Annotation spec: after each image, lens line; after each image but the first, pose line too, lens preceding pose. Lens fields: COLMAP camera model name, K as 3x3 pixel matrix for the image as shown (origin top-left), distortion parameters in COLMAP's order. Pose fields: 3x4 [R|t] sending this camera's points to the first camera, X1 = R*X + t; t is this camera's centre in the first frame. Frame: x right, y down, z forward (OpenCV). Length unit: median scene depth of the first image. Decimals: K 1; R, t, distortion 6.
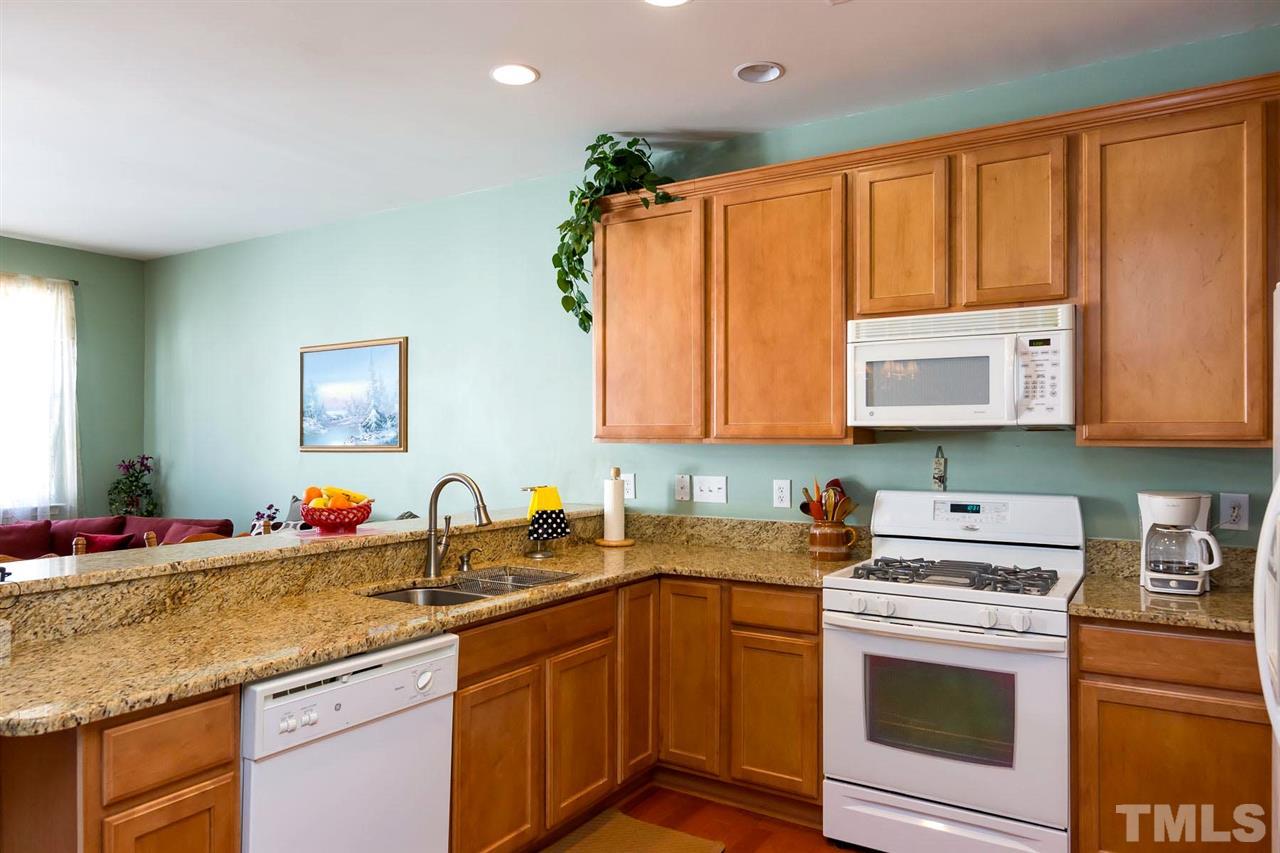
lens RADIAL K [[831.7, 0, 649.0], [0, 831.7, 427.2], [0, 0, 1]] dist [-0.000355, 0.002204]
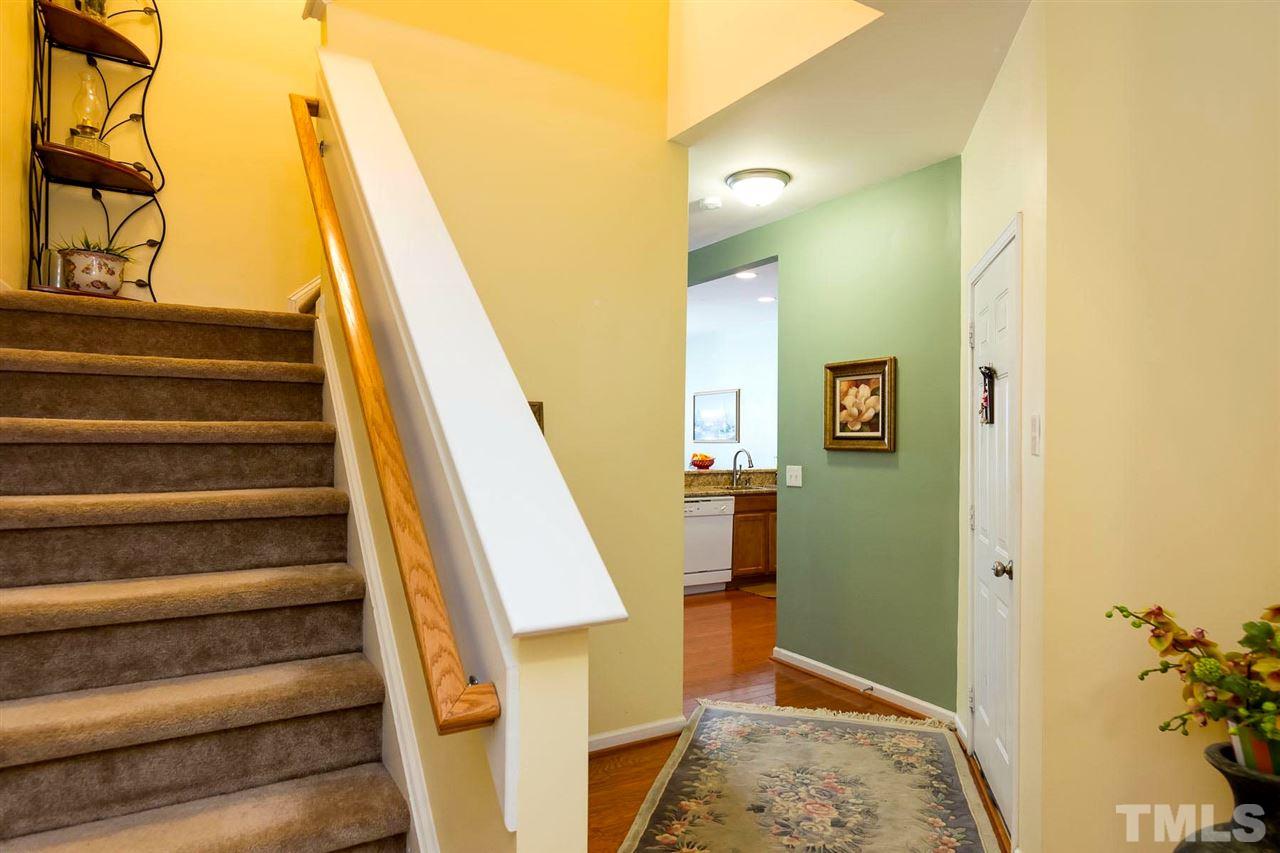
lens RADIAL K [[762.9, 0, 645.9], [0, 762.9, 429.2], [0, 0, 1]] dist [0.001687, -0.000216]
pose [[0.892163, 0.001923, -0.451710, 0.603098], [-0.001183, 0.999997, 0.001921, -0.014678], [0.451712, -0.001180, 0.892163, -1.354218]]
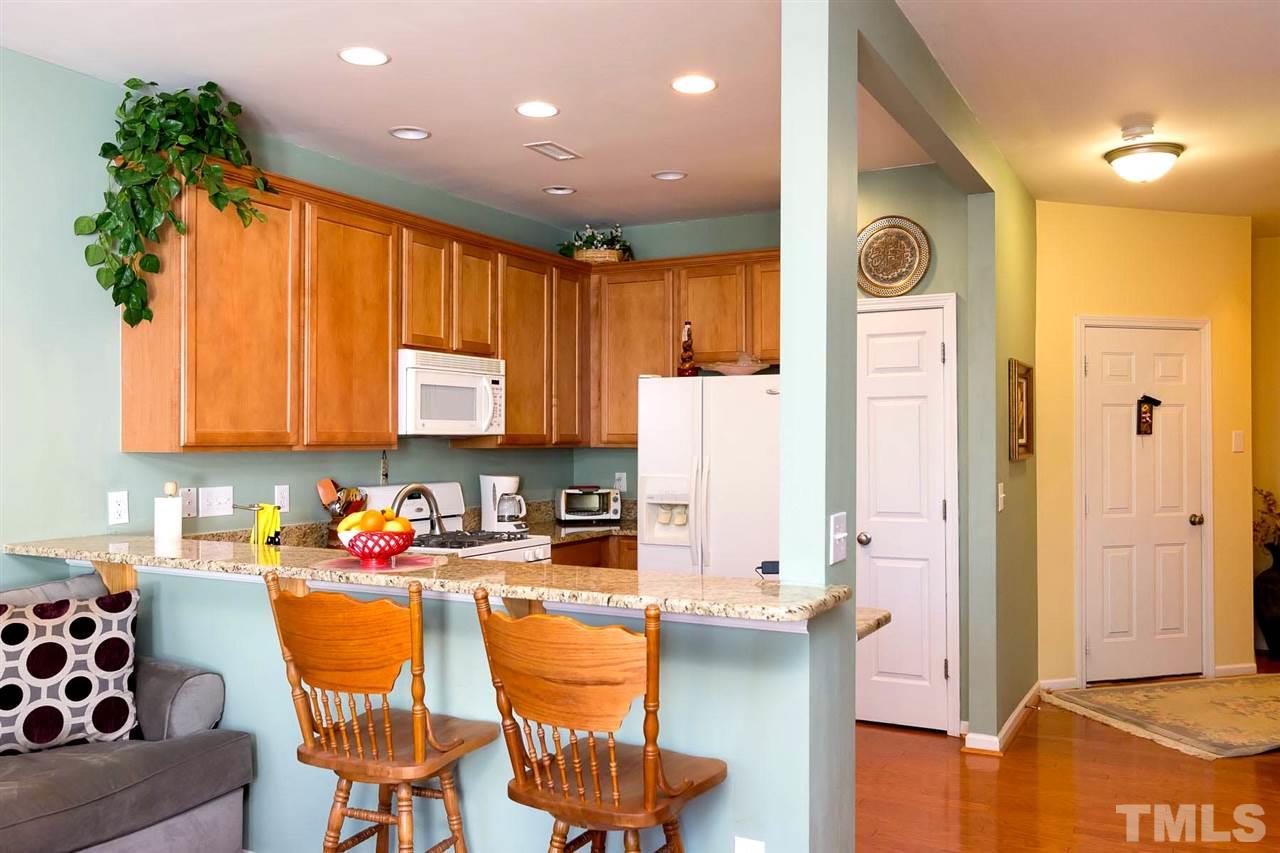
lens RADIAL K [[1061.4, 0, 619.6], [0, 1061.4, 431.2], [0, 0, 1]] dist [-0.003140, 0.001417]
pose [[-0.047764, 0.005949, 0.998841, -1.392965], [-0.012542, 0.999900, -0.006556, -0.000115], [-0.998780, -0.012841, -0.047685, 0.783190]]
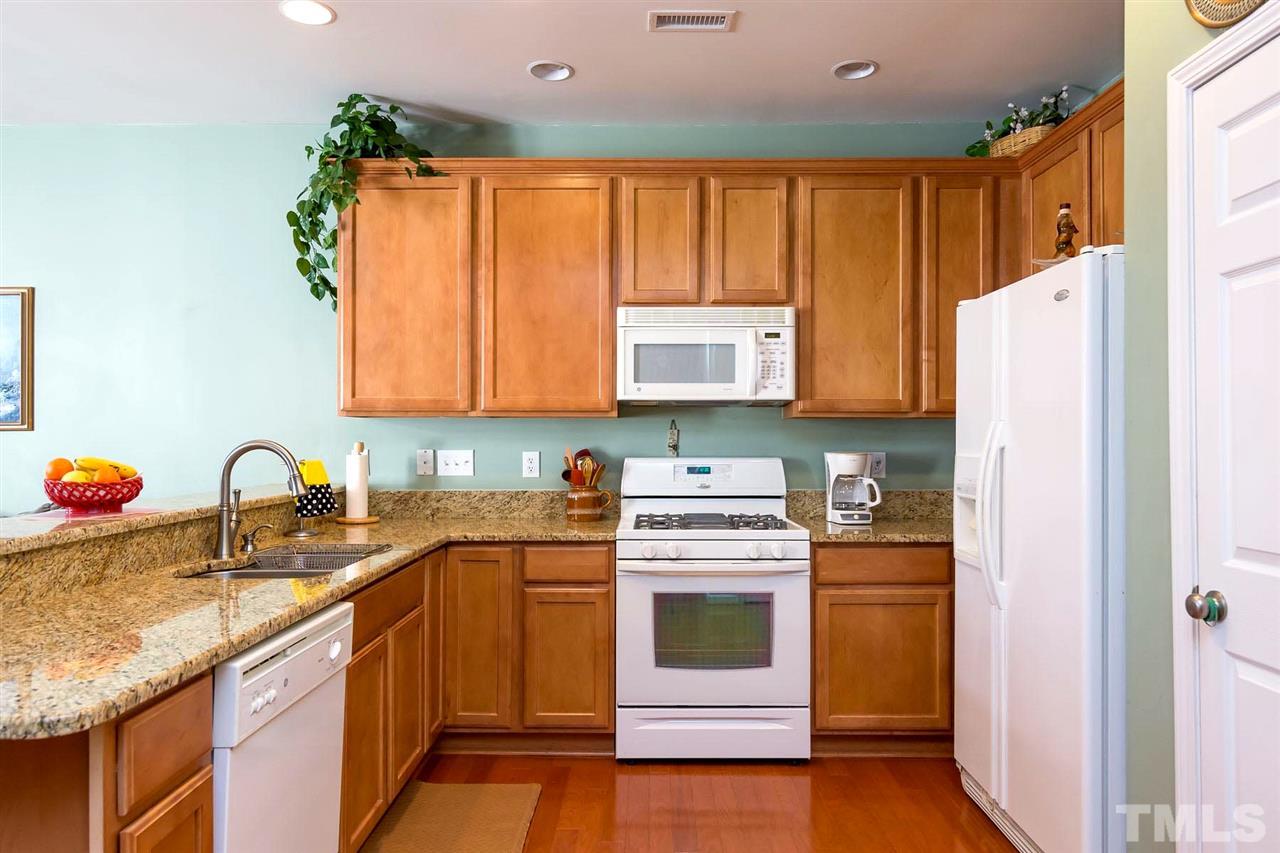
lens RADIAL K [[819.1, 0, 640.0], [0, 819.1, 426.5], [0, 0, 1]] dist [0.004727, -0.002239]
pose [[0.854712, 0.005707, 0.519071, -0.324307], [-0.006520, 0.999979, -0.000259, 0.036230], [-0.519062, -0.003163, 0.854731, 0.027127]]
